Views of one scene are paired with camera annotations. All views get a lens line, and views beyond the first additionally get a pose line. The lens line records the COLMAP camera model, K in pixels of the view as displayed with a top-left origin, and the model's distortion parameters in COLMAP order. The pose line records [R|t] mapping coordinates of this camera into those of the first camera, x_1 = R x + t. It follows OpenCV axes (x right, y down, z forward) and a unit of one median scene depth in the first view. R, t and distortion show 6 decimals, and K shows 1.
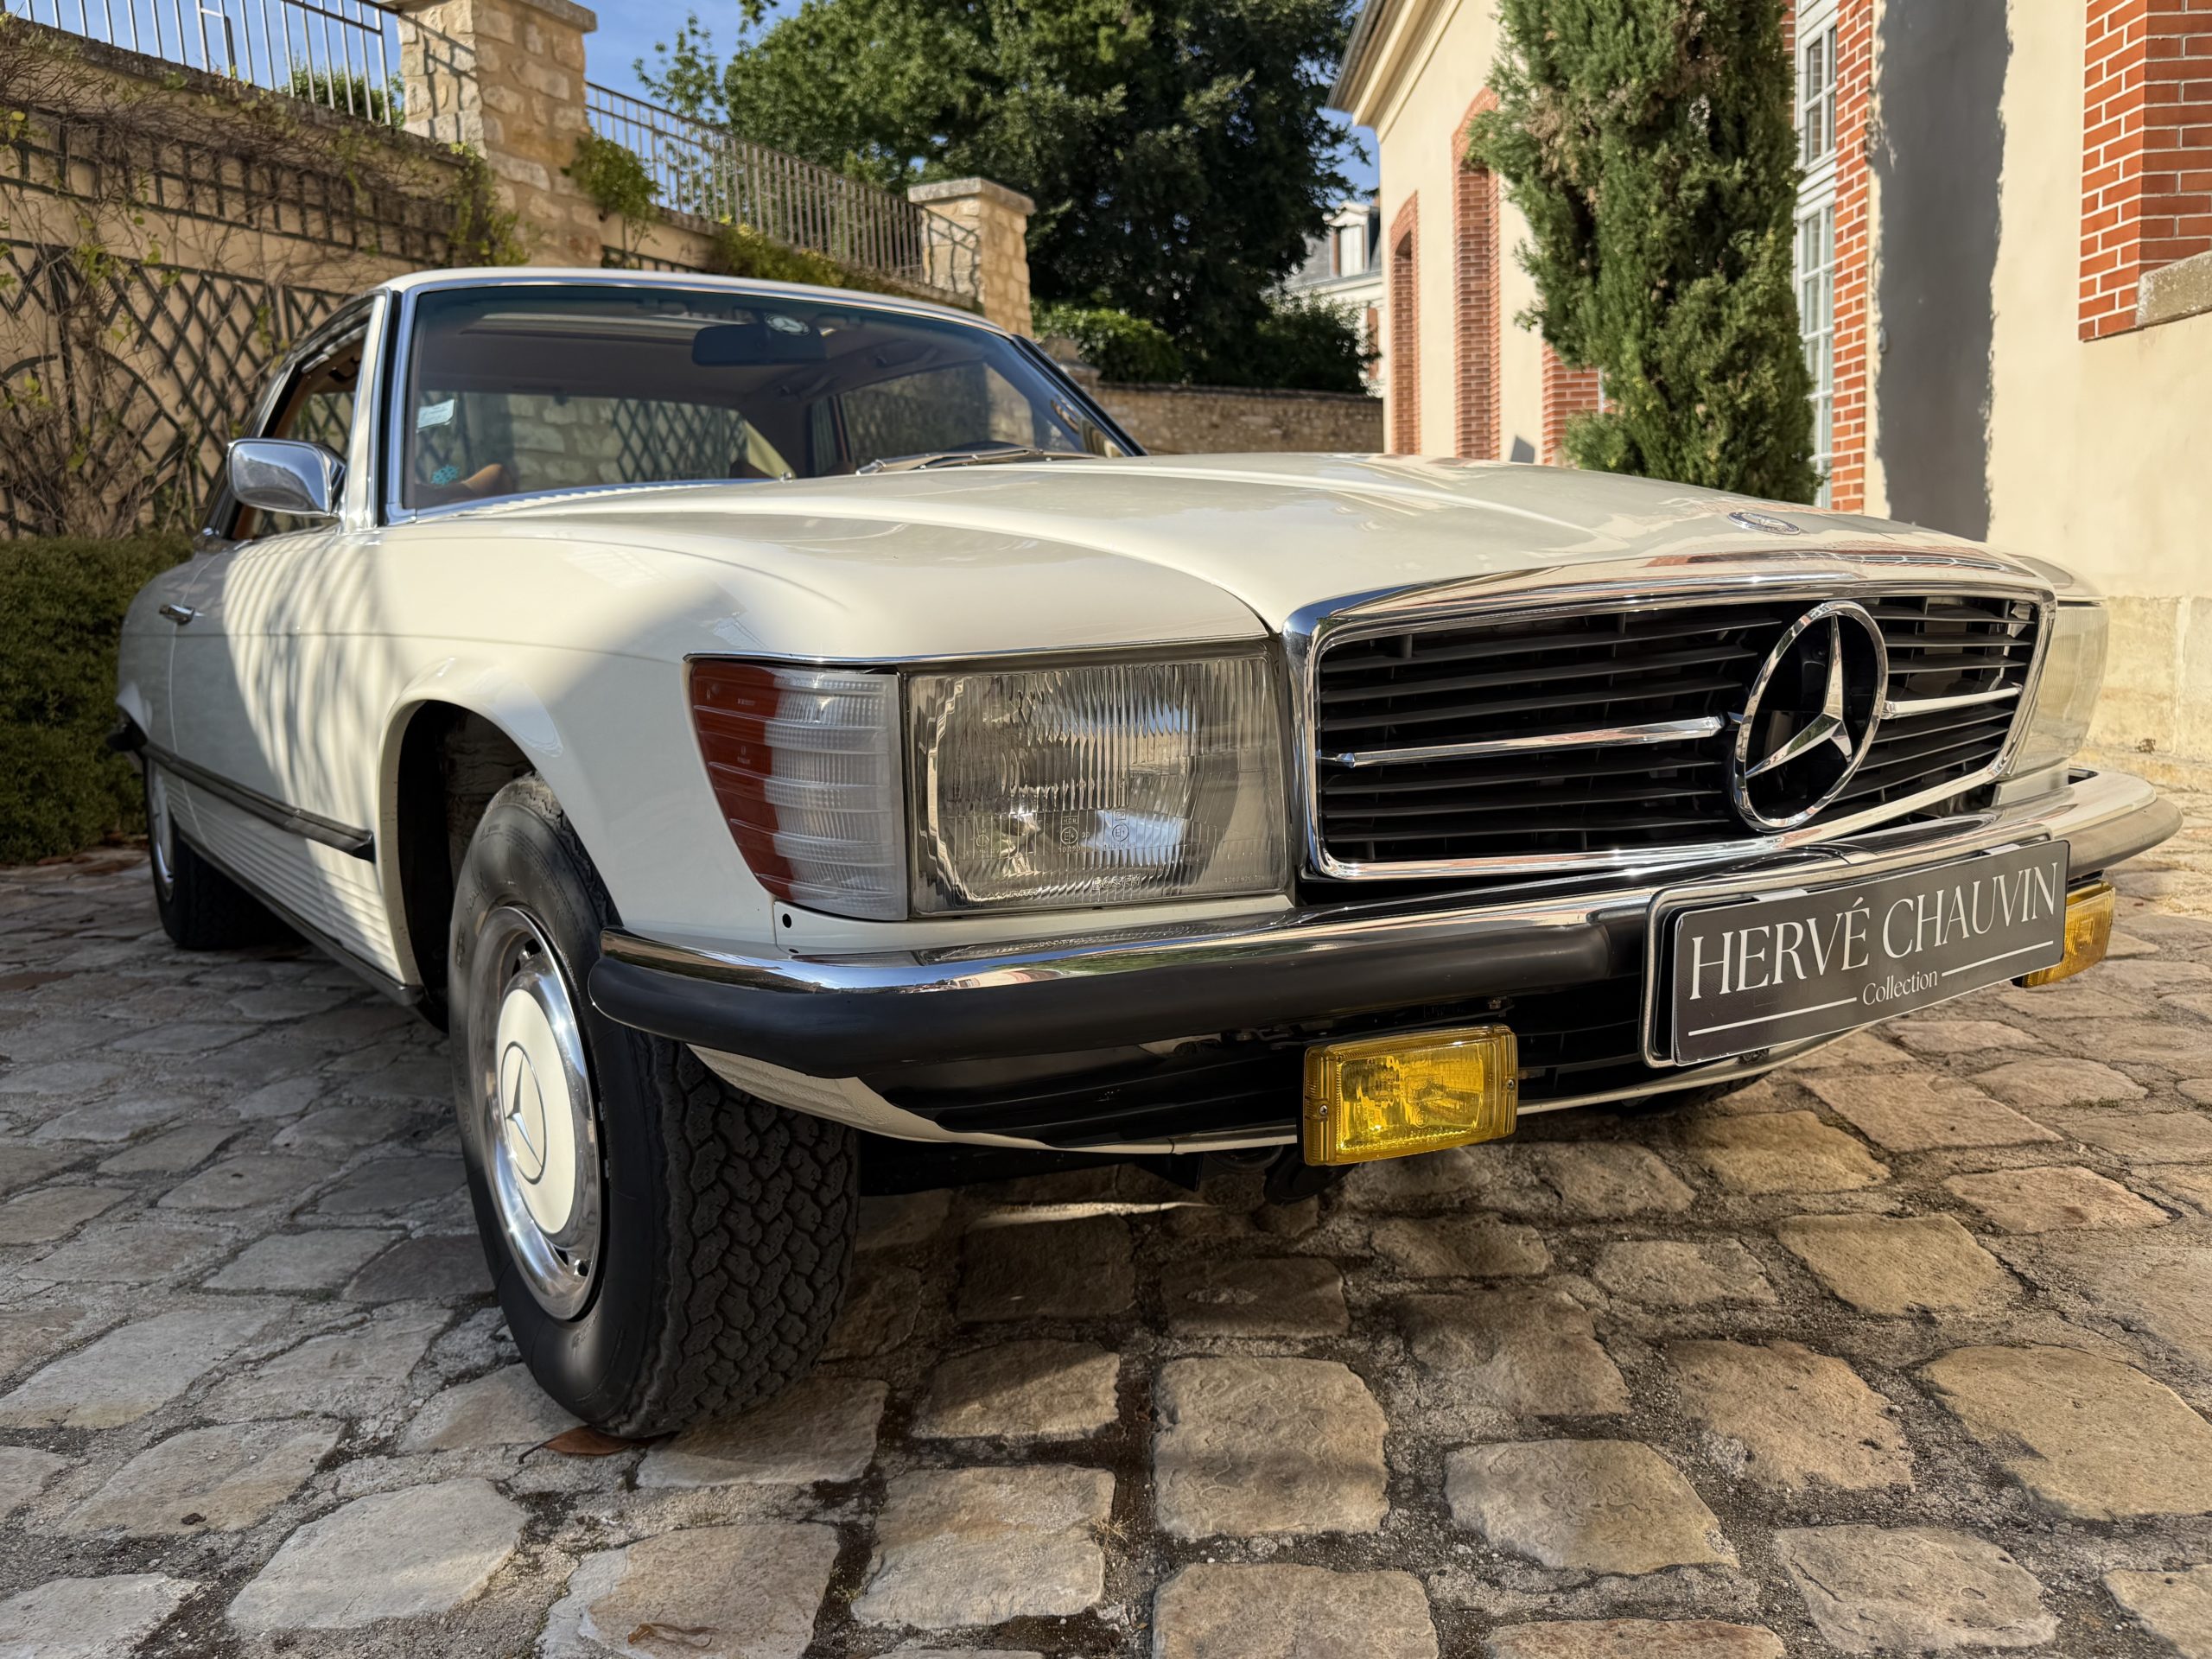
lens RADIAL K [[1738.9, 0, 1105.7], [0, 1738.9, 836.7], [0, 0, 1]] dist [0.004568, -0.013019]
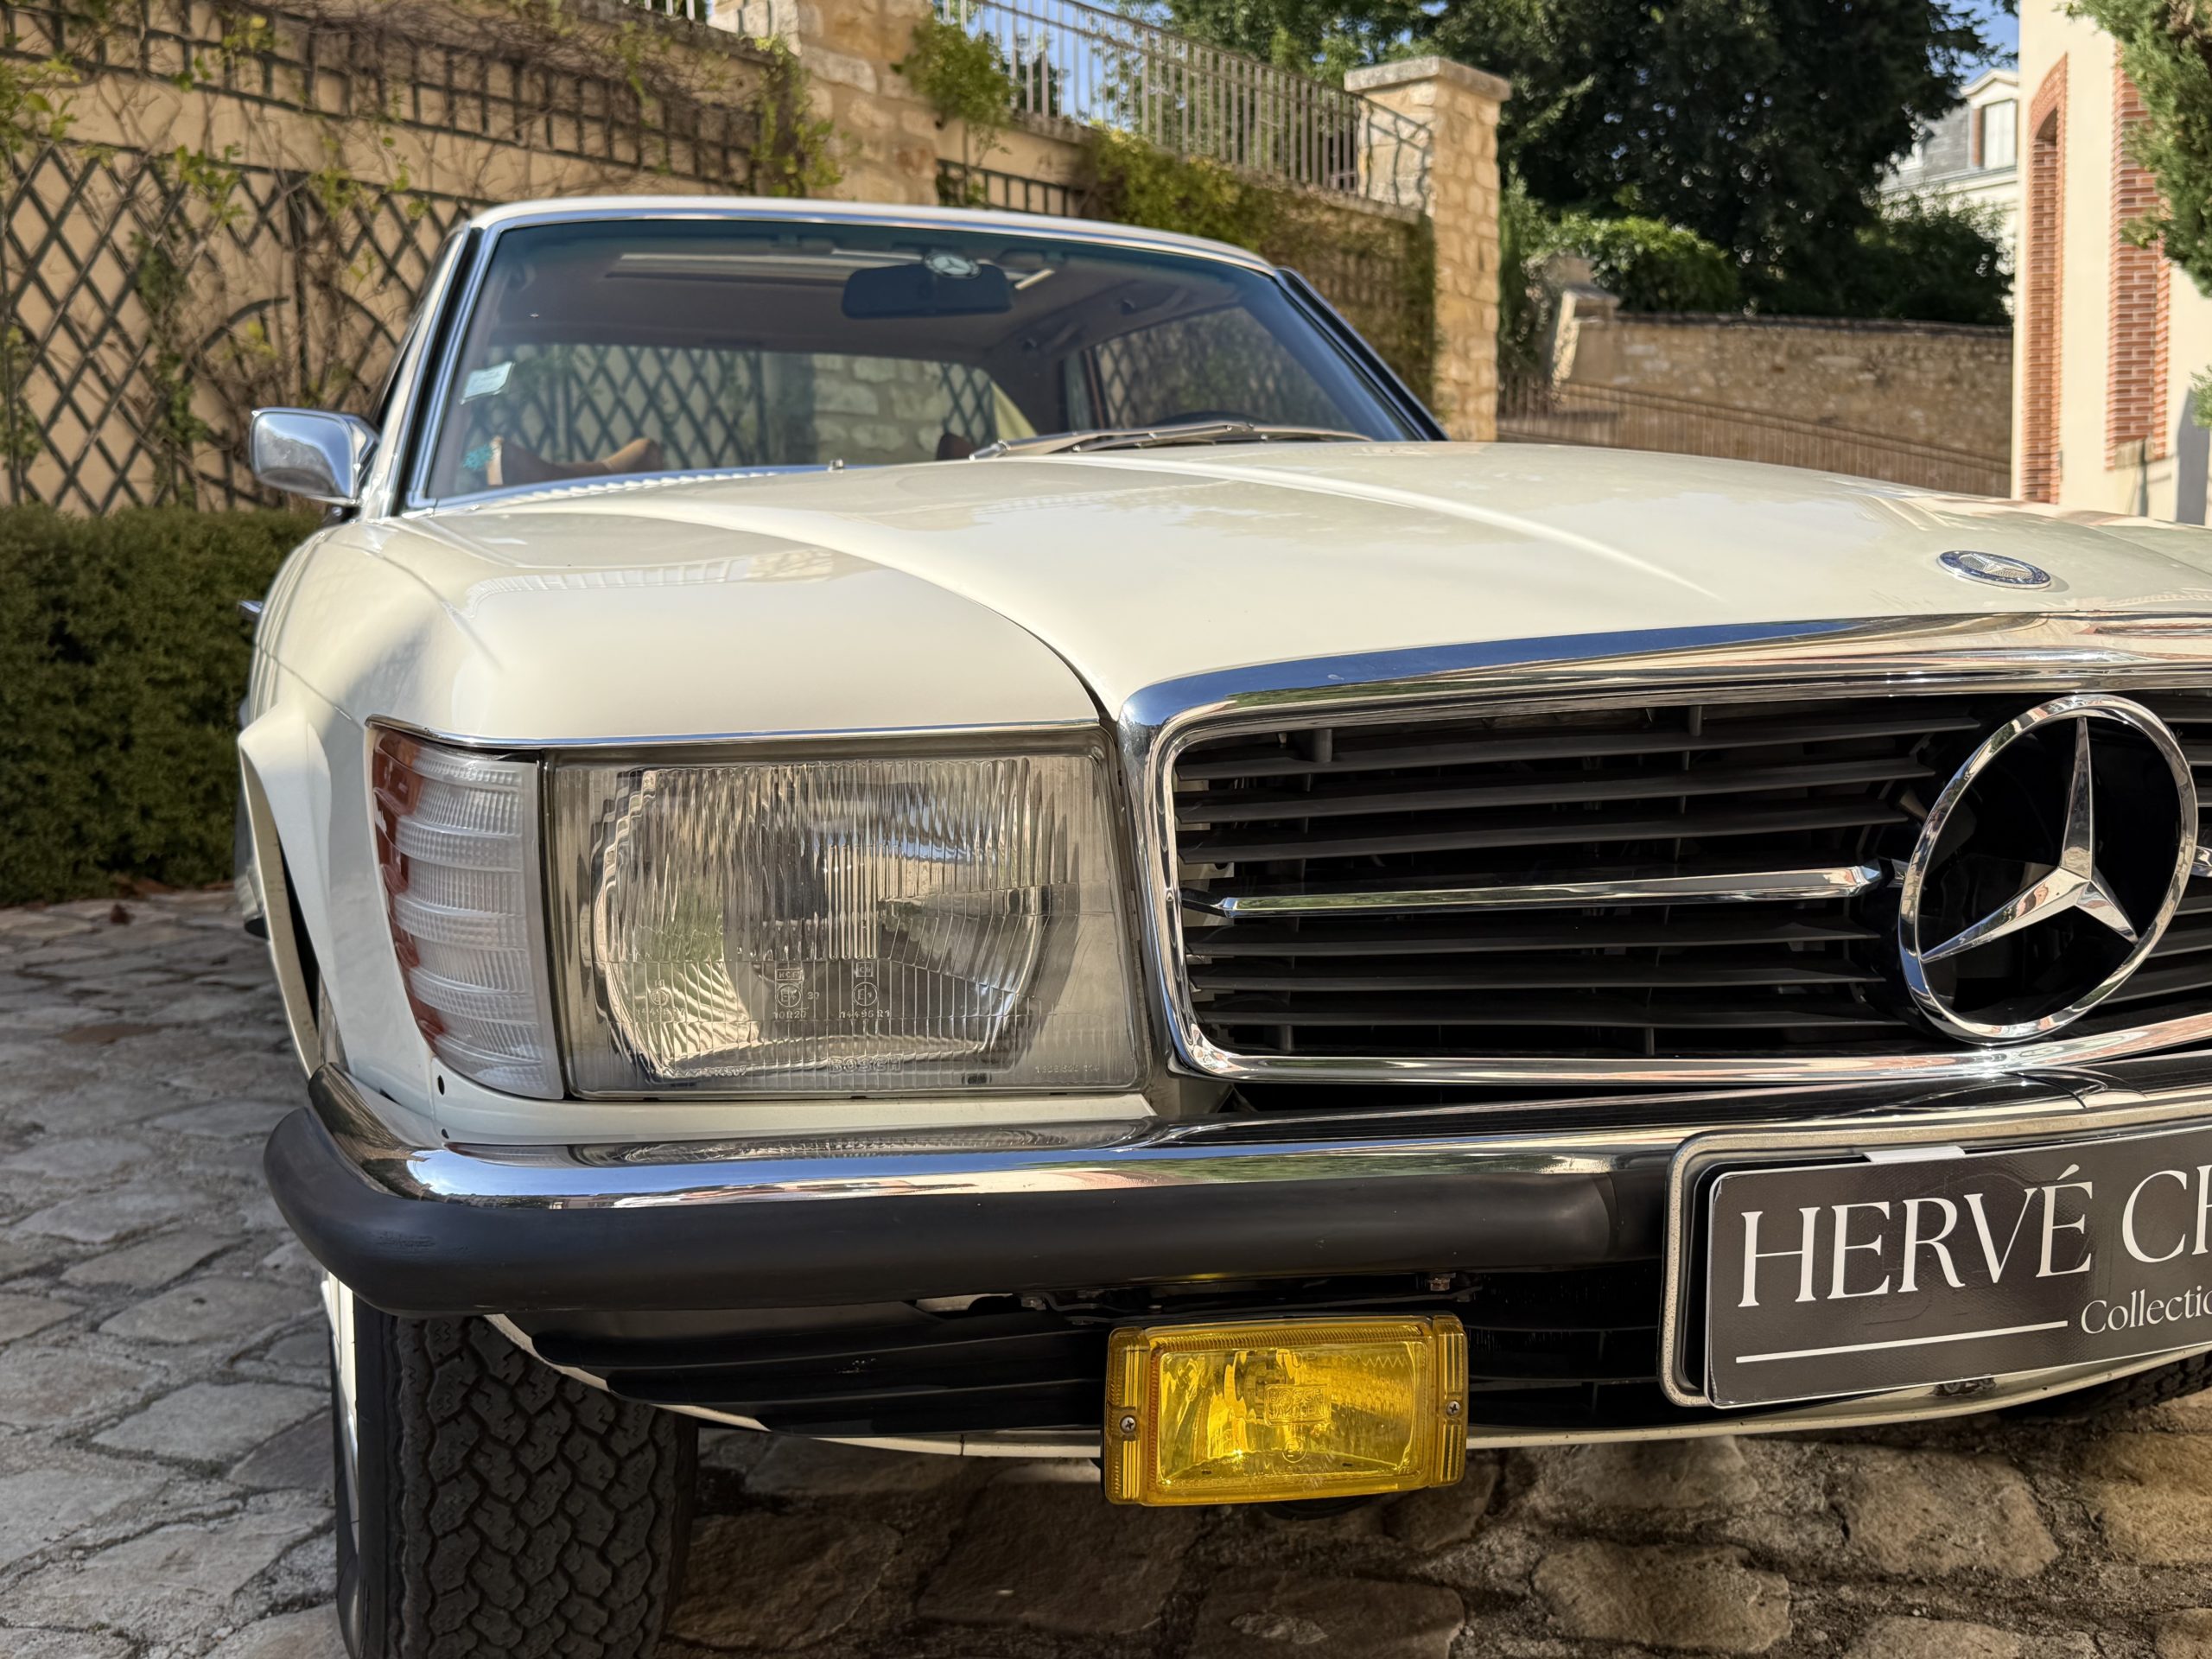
lens RADIAL K [[2212.1, 0, 1087.1], [0, 2212.1, 835.5], [0, 0, 1]] dist [0.118594, -0.256569]
pose [[0.970507, 0.049595, -0.235916, 0.053890], [-0.056184, 0.998194, -0.021282, -0.009407], [0.234434, 0.033909, 0.971540, 0.023404]]
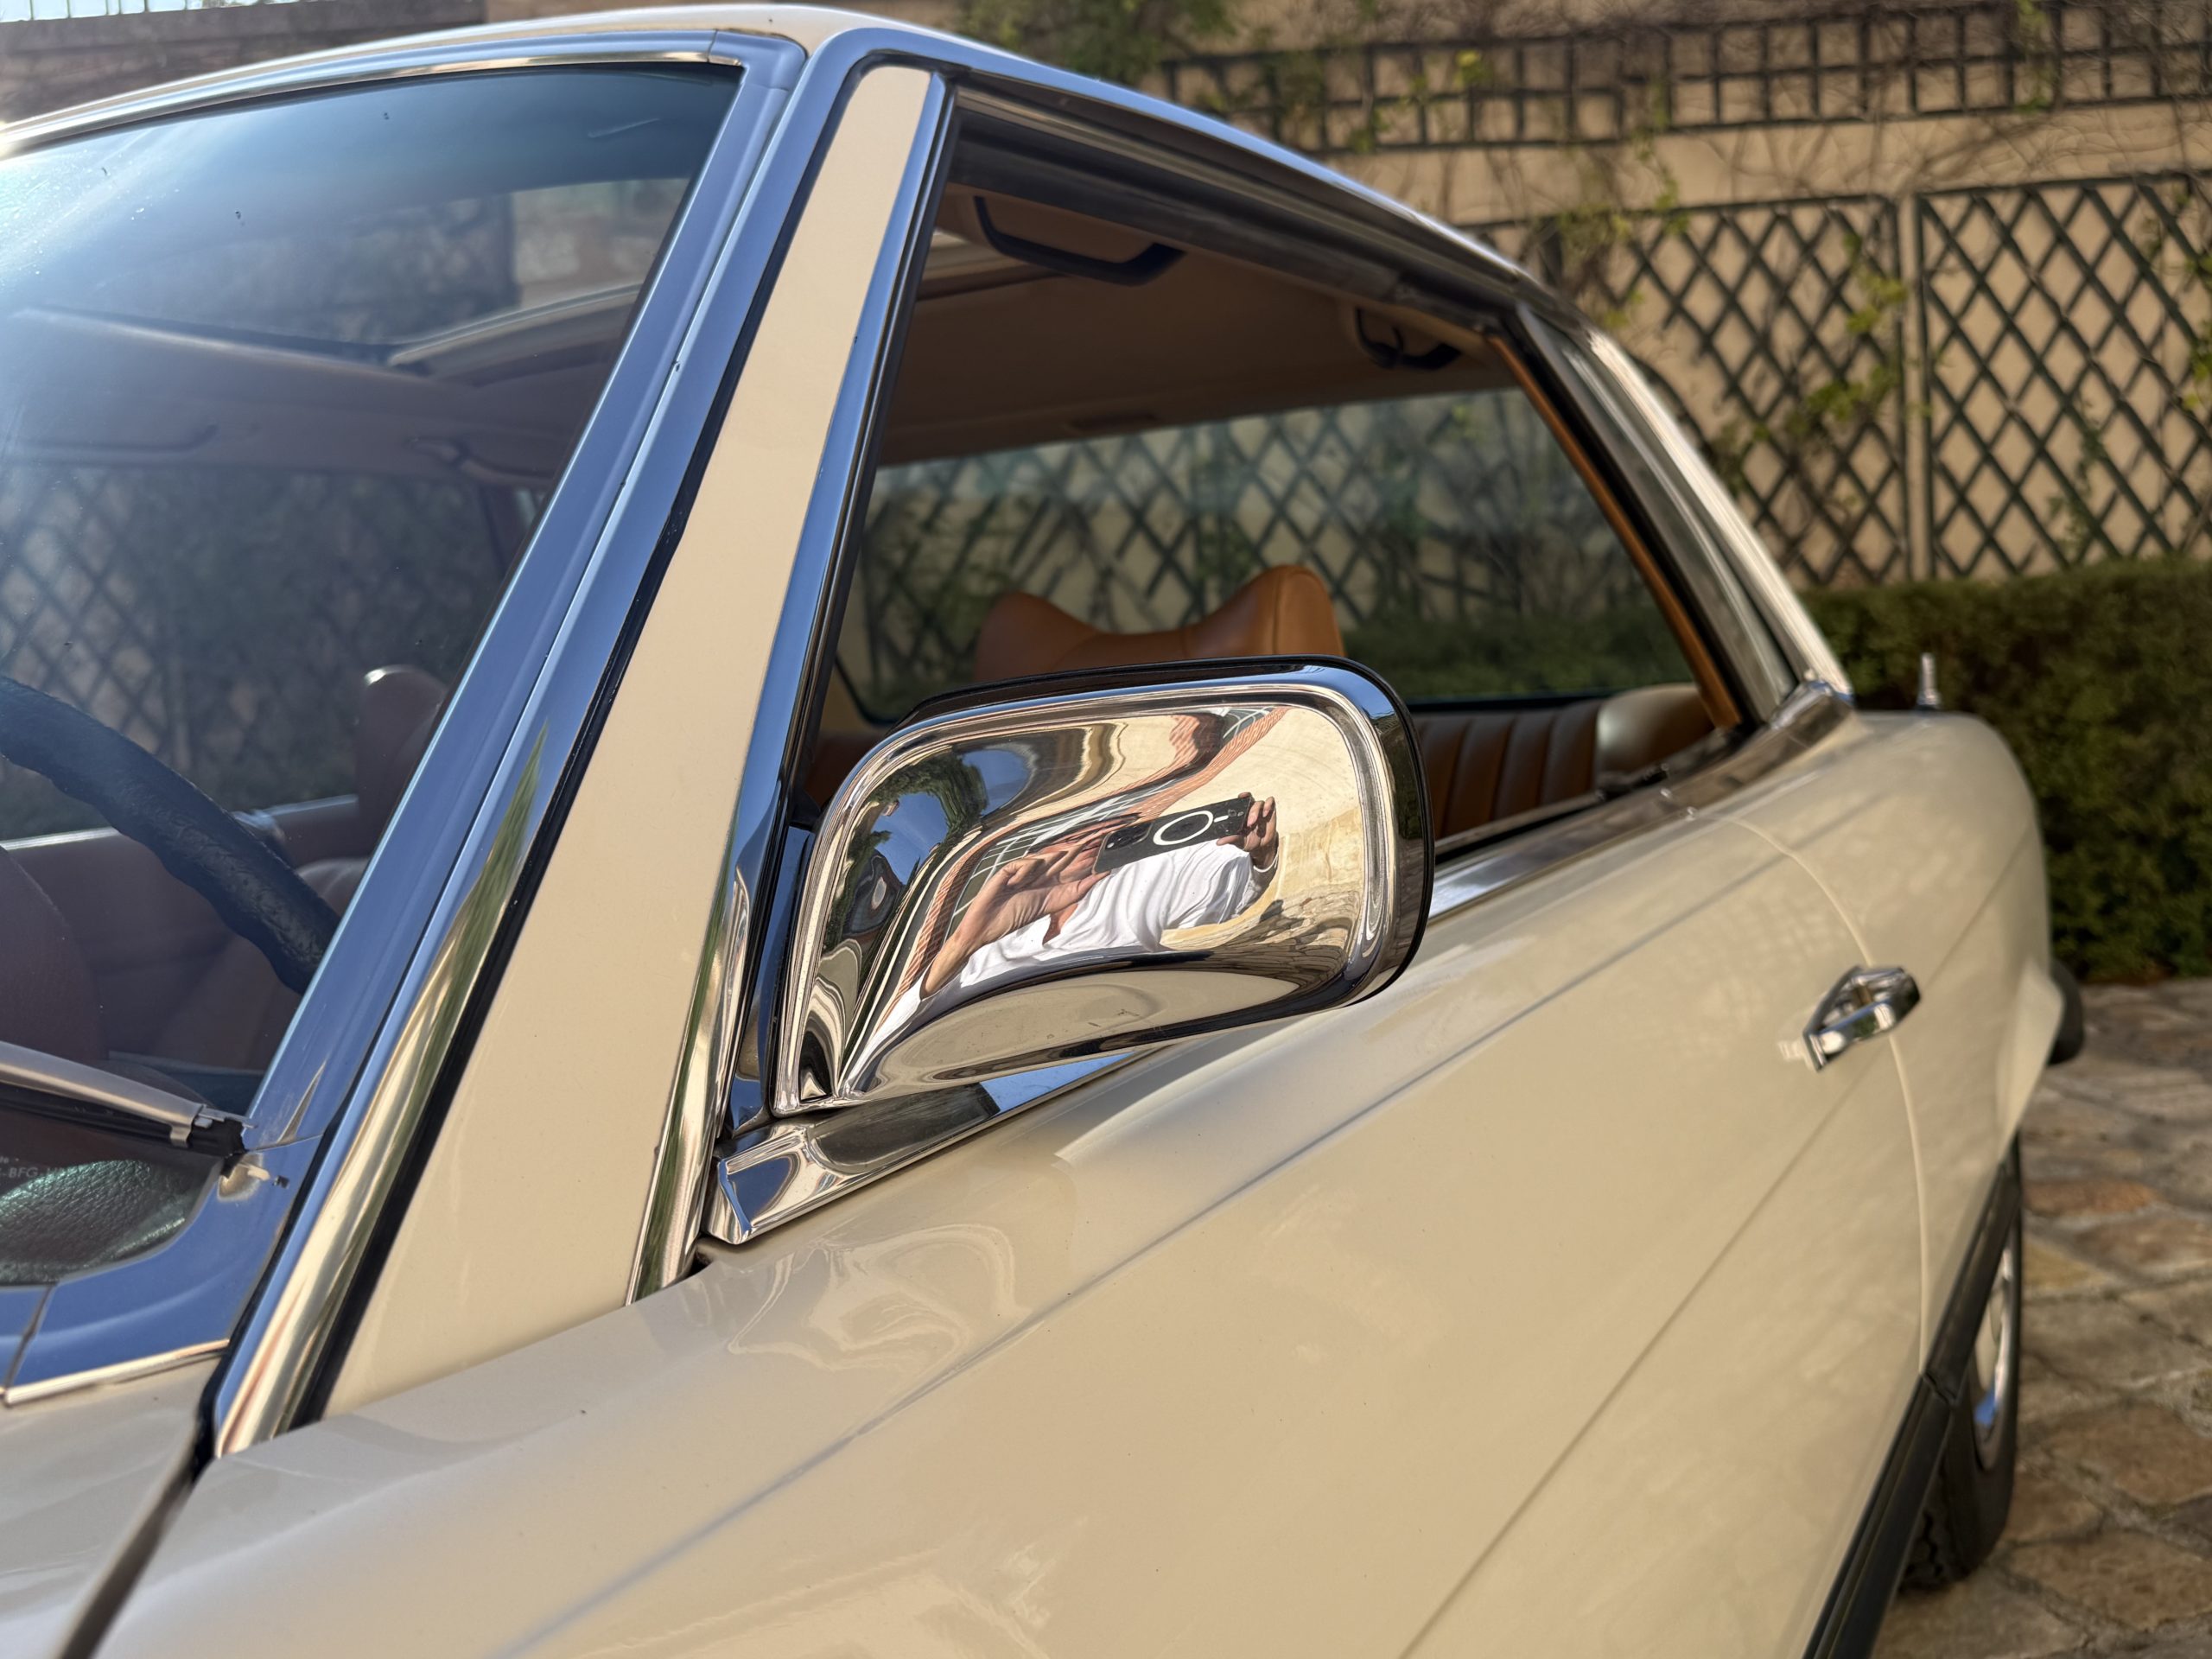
lens RADIAL K [[1872.8, 0, 1109.8], [0, 1872.8, 842.7], [0, 0, 1]] dist [-0.002162, -0.005320]
pose [[0.418780, 0.094965, -0.903108, 0.076682], [-0.078789, 0.994566, 0.068046, -0.106746], [0.904663, 0.042659, 0.423987, 0.484594]]
